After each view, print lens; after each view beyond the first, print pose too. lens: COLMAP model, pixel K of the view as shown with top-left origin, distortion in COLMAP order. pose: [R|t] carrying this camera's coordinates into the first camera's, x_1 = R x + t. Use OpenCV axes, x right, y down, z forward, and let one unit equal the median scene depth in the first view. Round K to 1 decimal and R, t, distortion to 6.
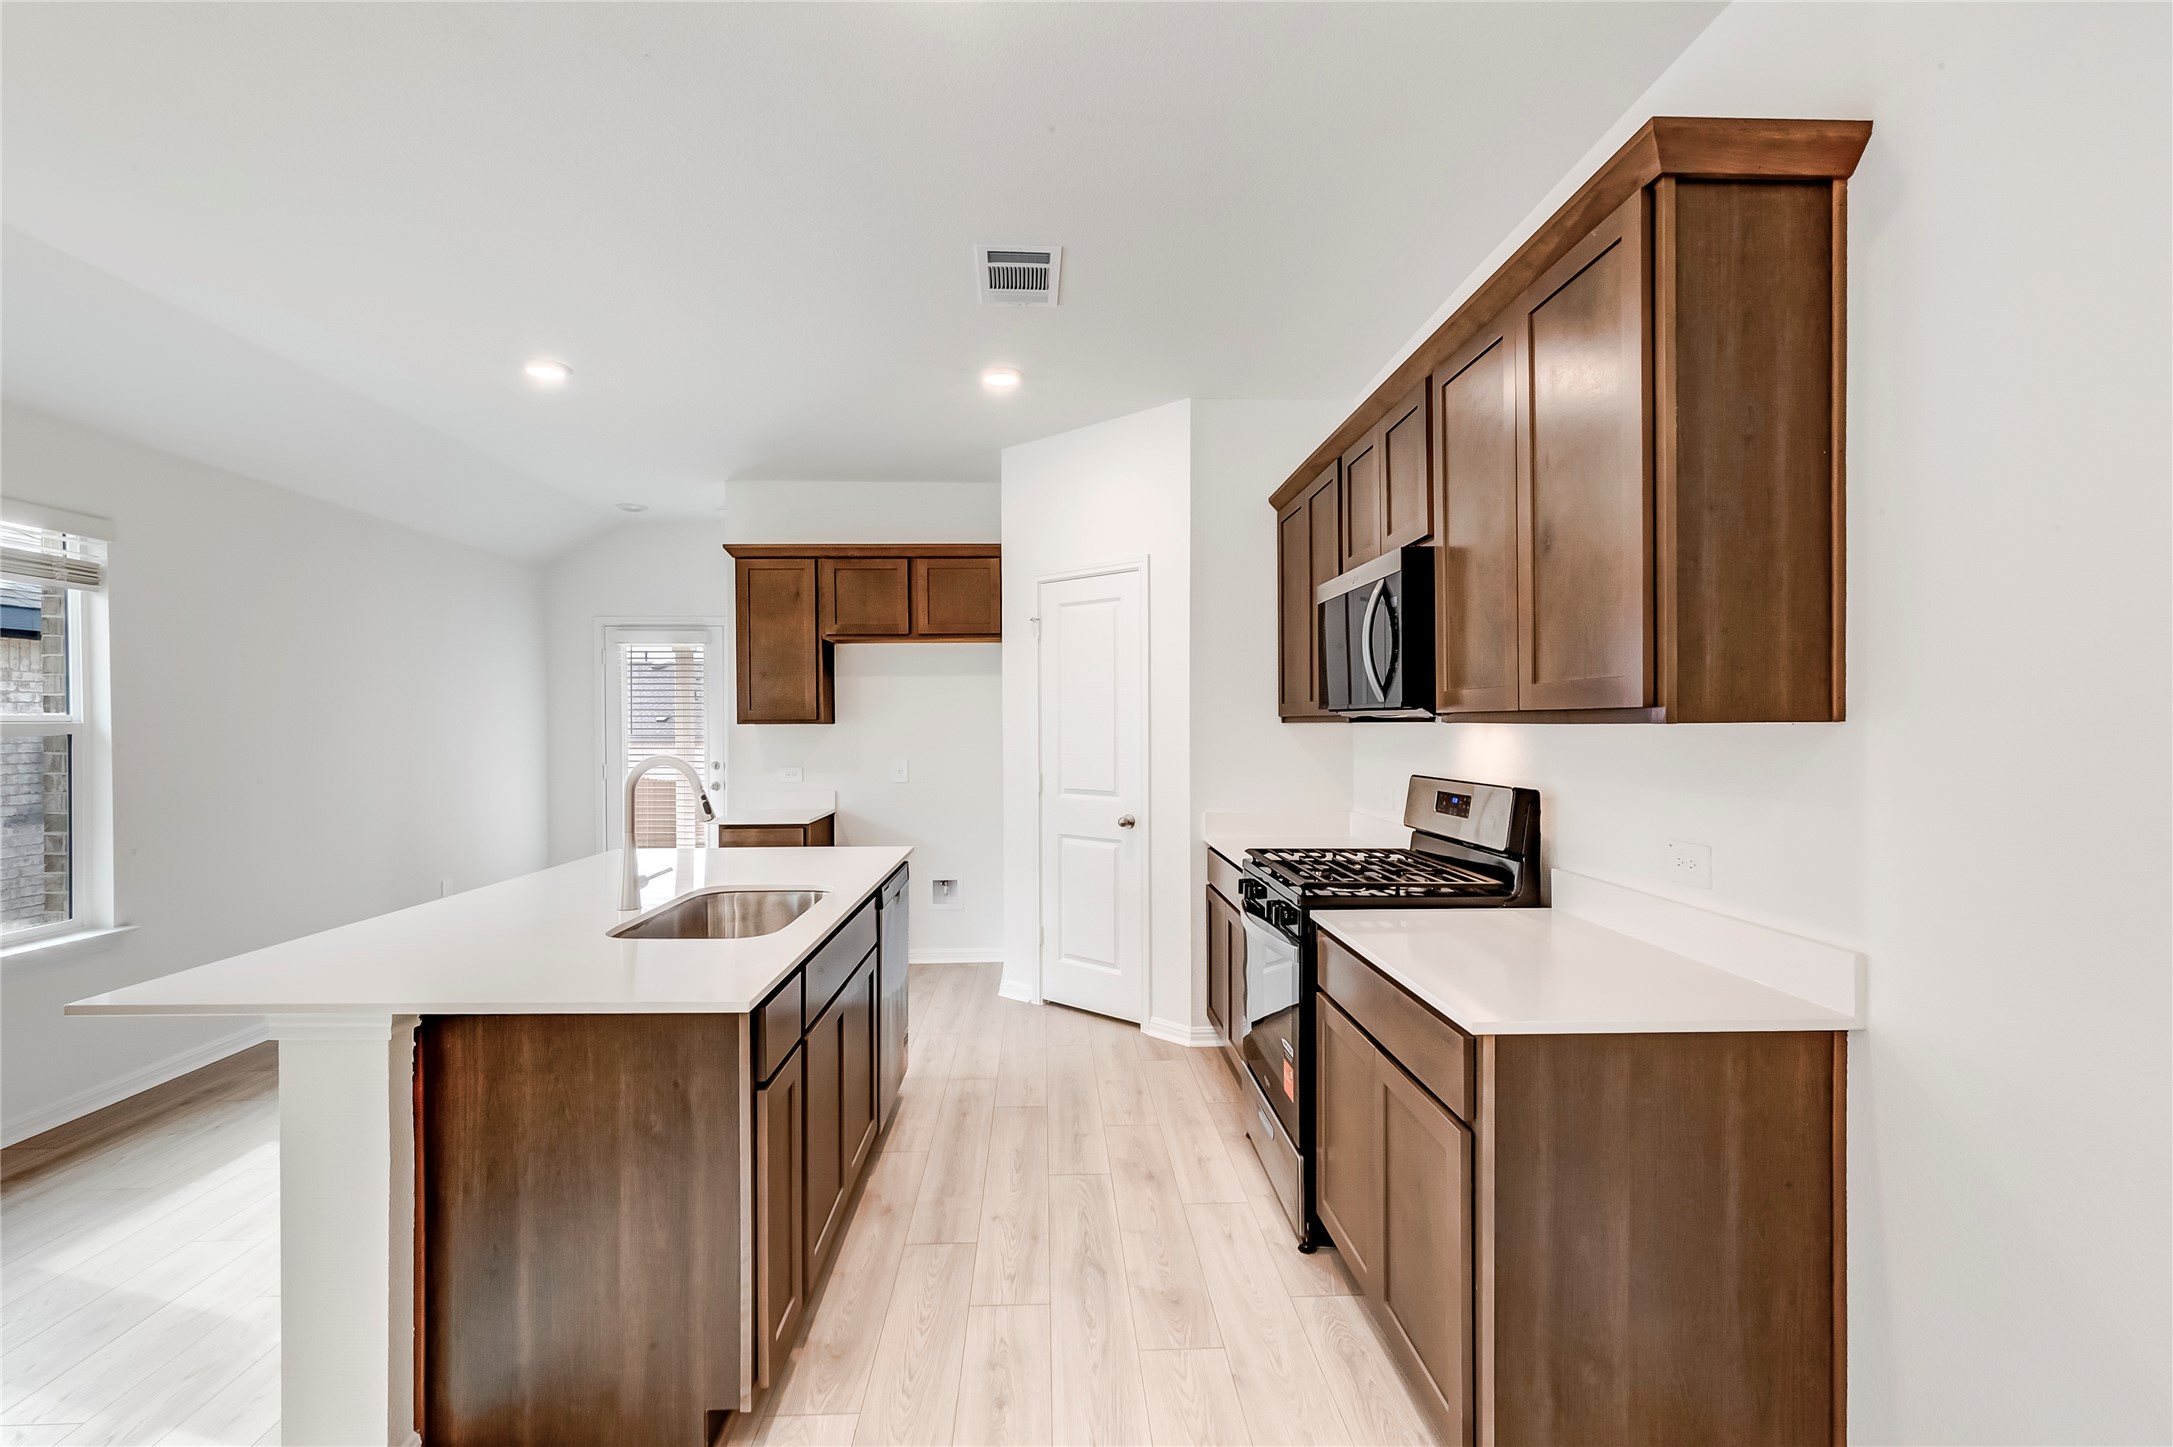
lens RADIAL K [[997.2, 0, 1087.3], [0, 997.2, 728.8], [0, 0, 1]] dist [0.001252, 0.000552]
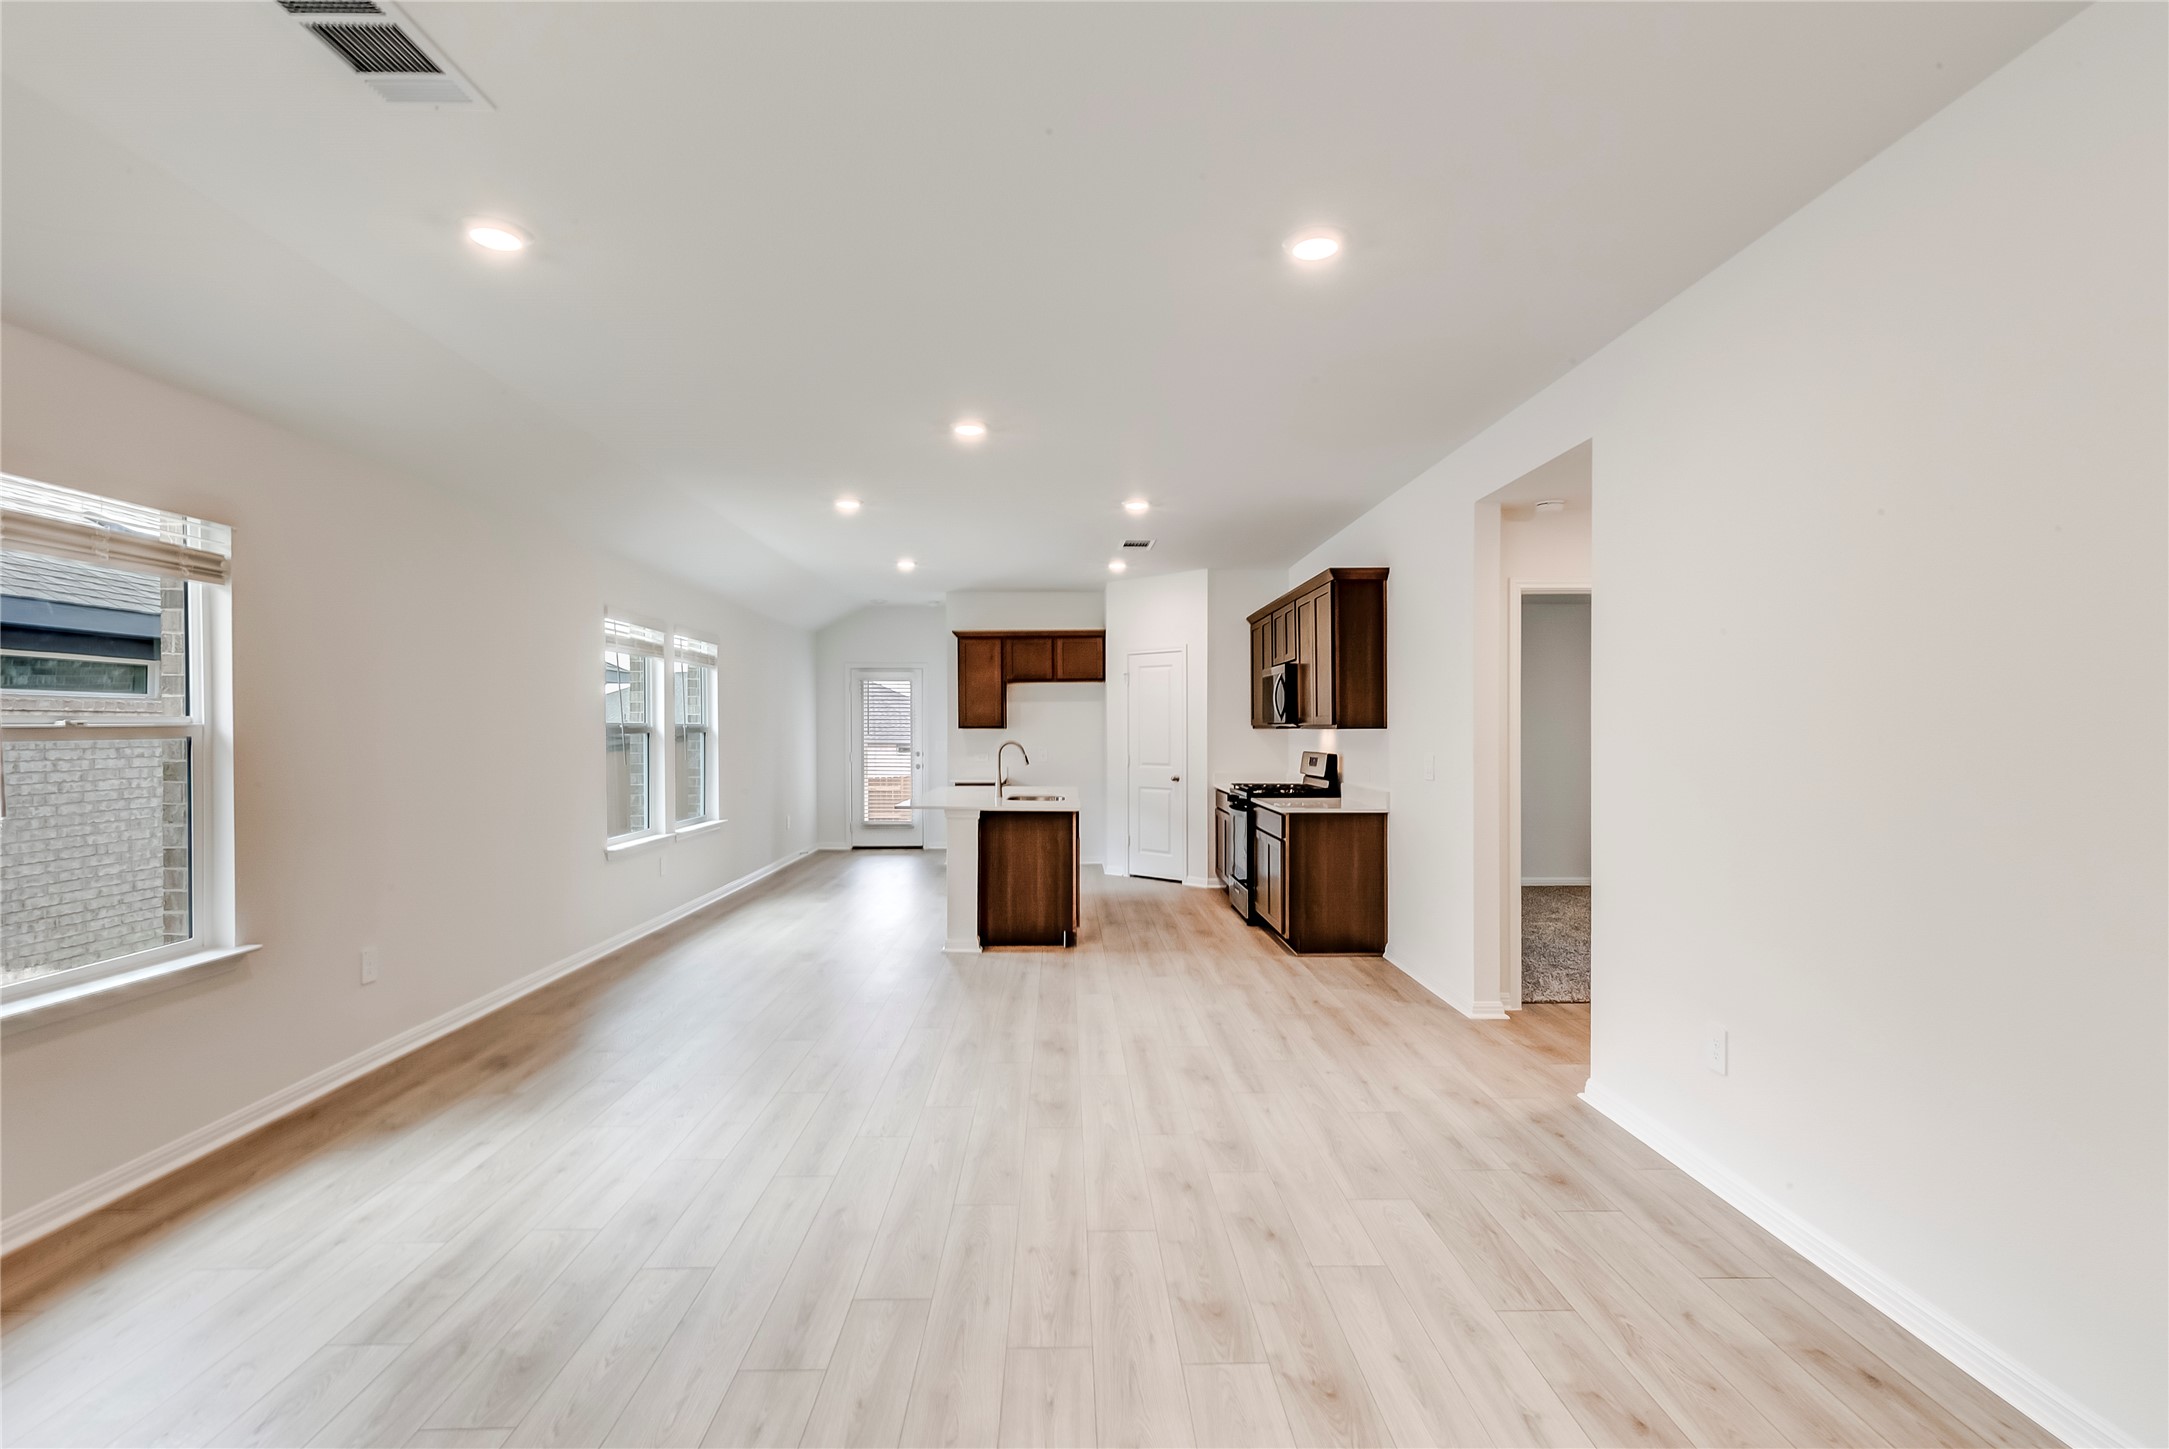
lens RADIAL K [[968.0, 0, 1084.5], [0, 968.0, 724.5], [0, 0, 1]] dist [-0.000276, -0.000216]
pose [[0.999678, 0.003862, -0.025092, -0.120808], [-0.004143, 0.999929, -0.011172, 0.010188], [0.025047, 0.011272, 0.999623, -1.208727]]
